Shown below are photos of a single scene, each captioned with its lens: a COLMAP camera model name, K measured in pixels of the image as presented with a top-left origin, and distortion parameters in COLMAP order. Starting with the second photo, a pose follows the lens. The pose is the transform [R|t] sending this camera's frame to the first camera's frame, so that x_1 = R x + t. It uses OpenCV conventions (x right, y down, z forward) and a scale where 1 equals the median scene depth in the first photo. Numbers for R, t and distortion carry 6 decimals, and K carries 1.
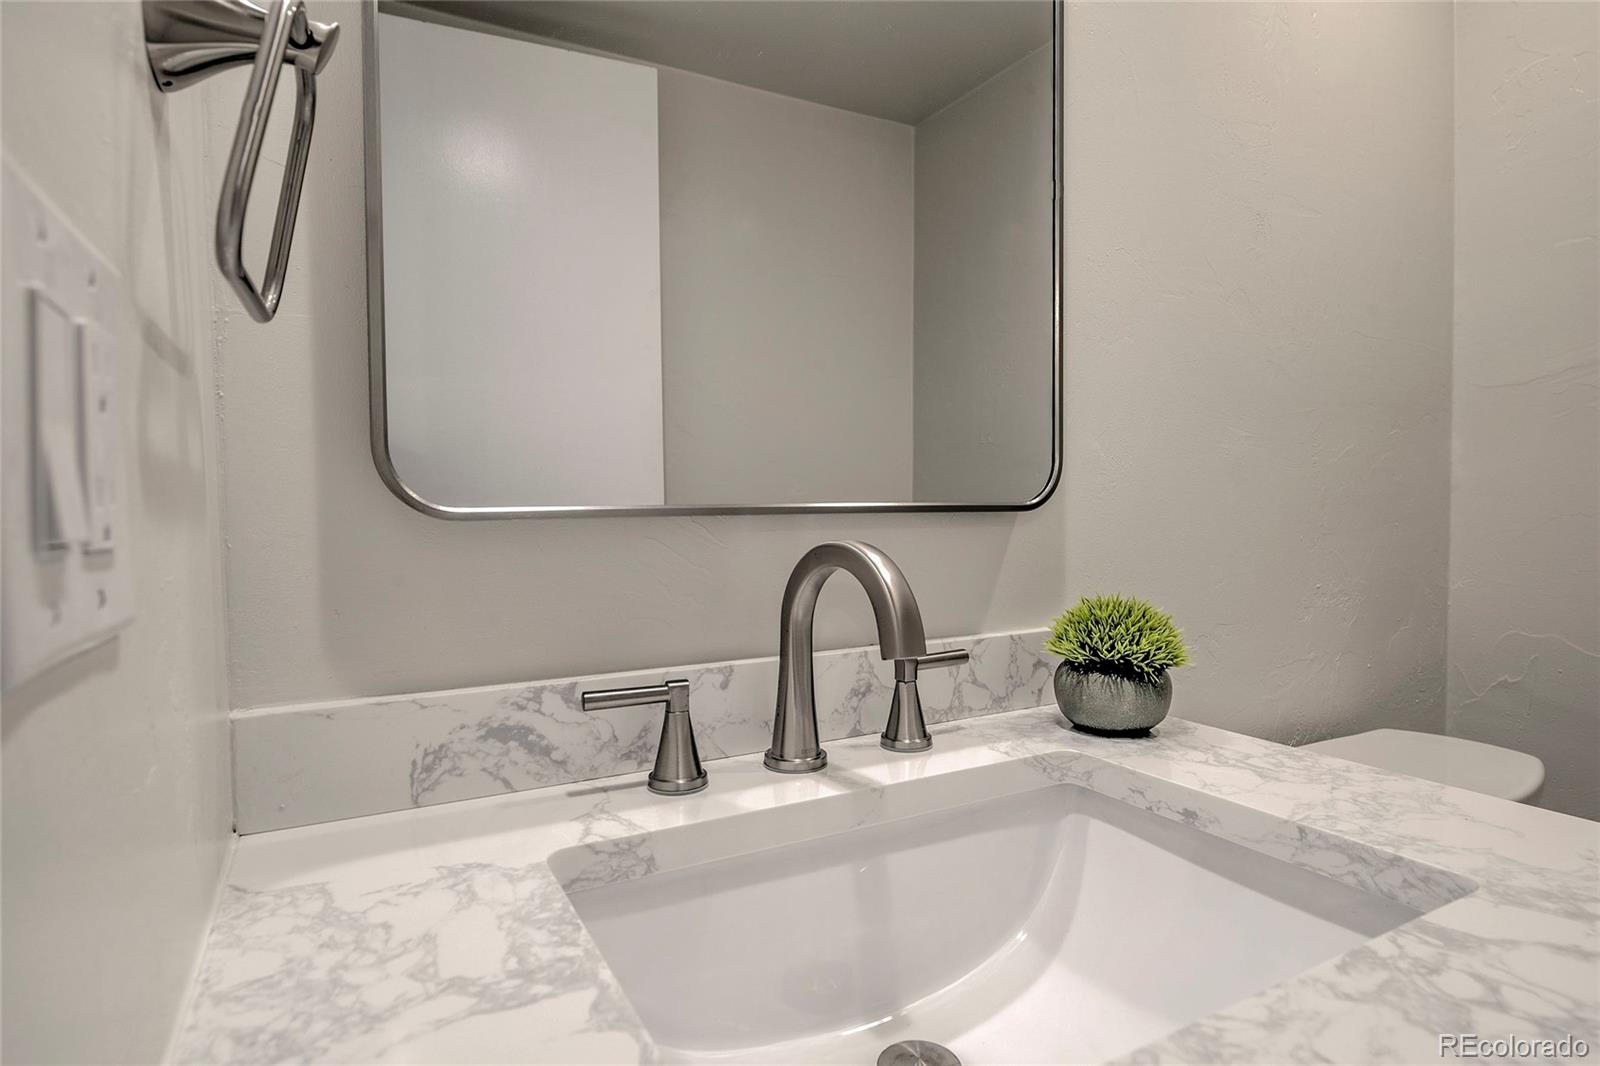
lens RADIAL K [[865.9, 0, 838.1], [0, 865.9, 530.9], [0, 0, 1]] dist [-0.000017, -0.000169]
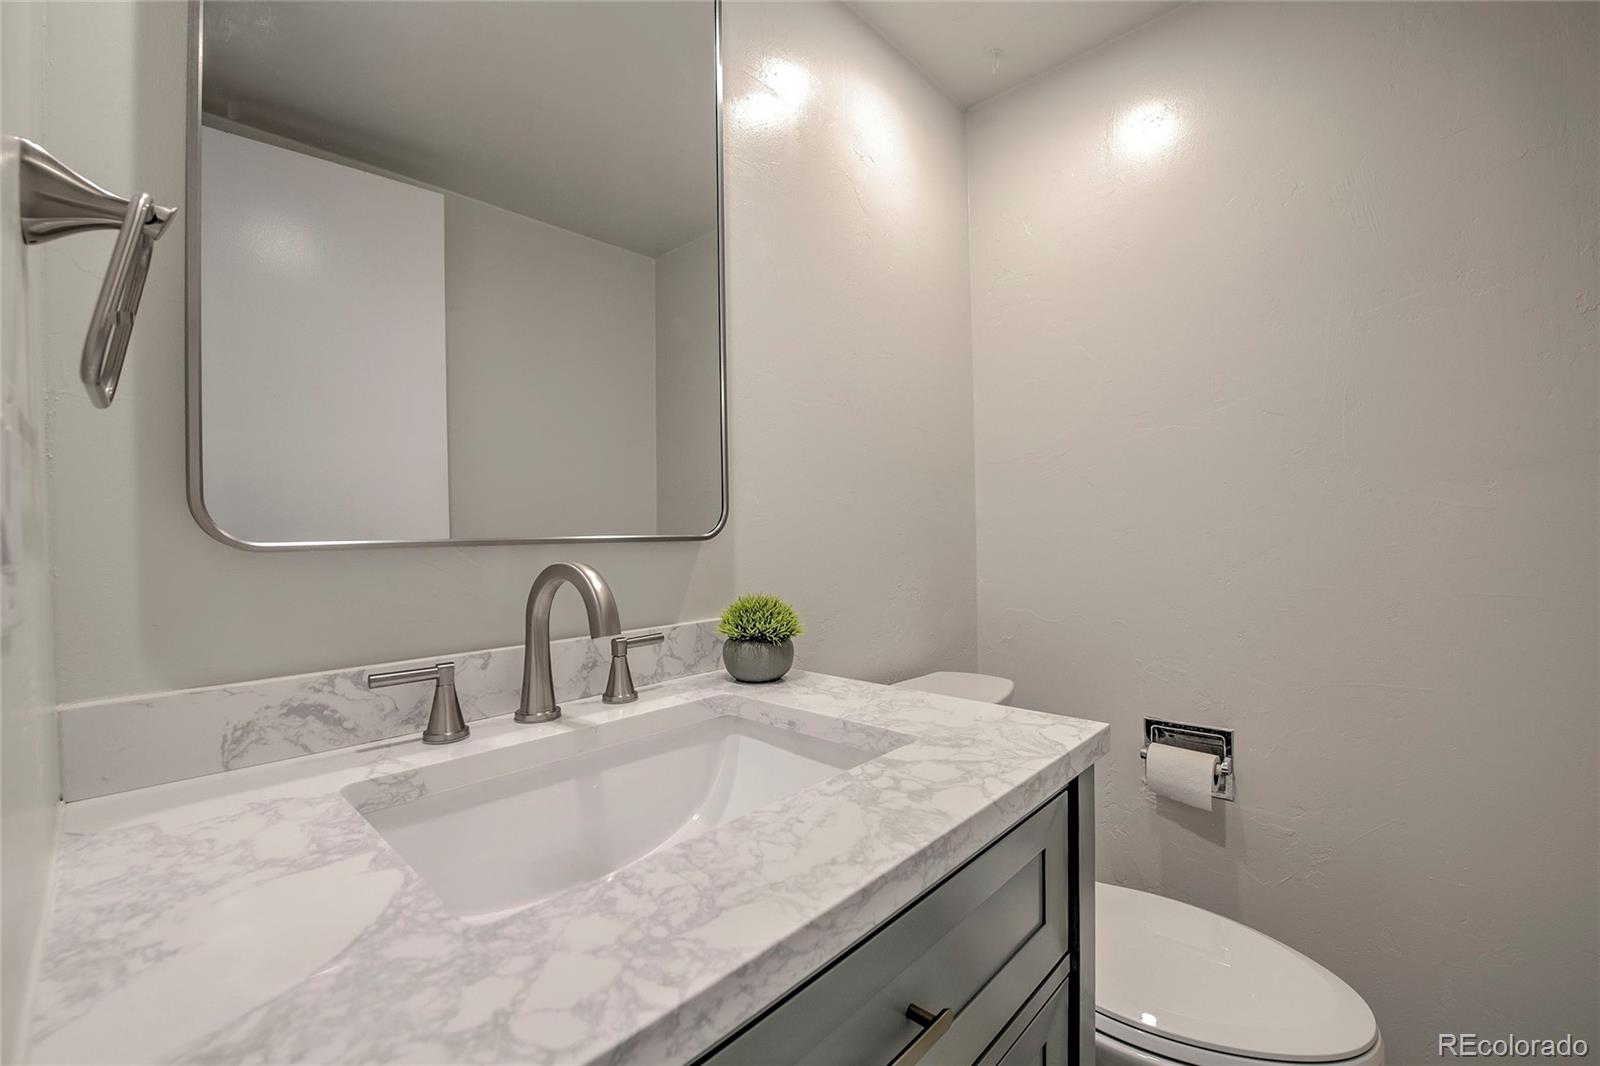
lens RADIAL K [[644.6, 0, 802.1], [0, 644.6, 534.3], [0, 0, 1]] dist [-0.021911, -0.000380]
pose [[0.954844, -0.008736, 0.296979, 0.062591], [0.018002, 0.999432, -0.028479, 0.003031], [-0.296561, 0.032539, 0.954459, -0.175537]]
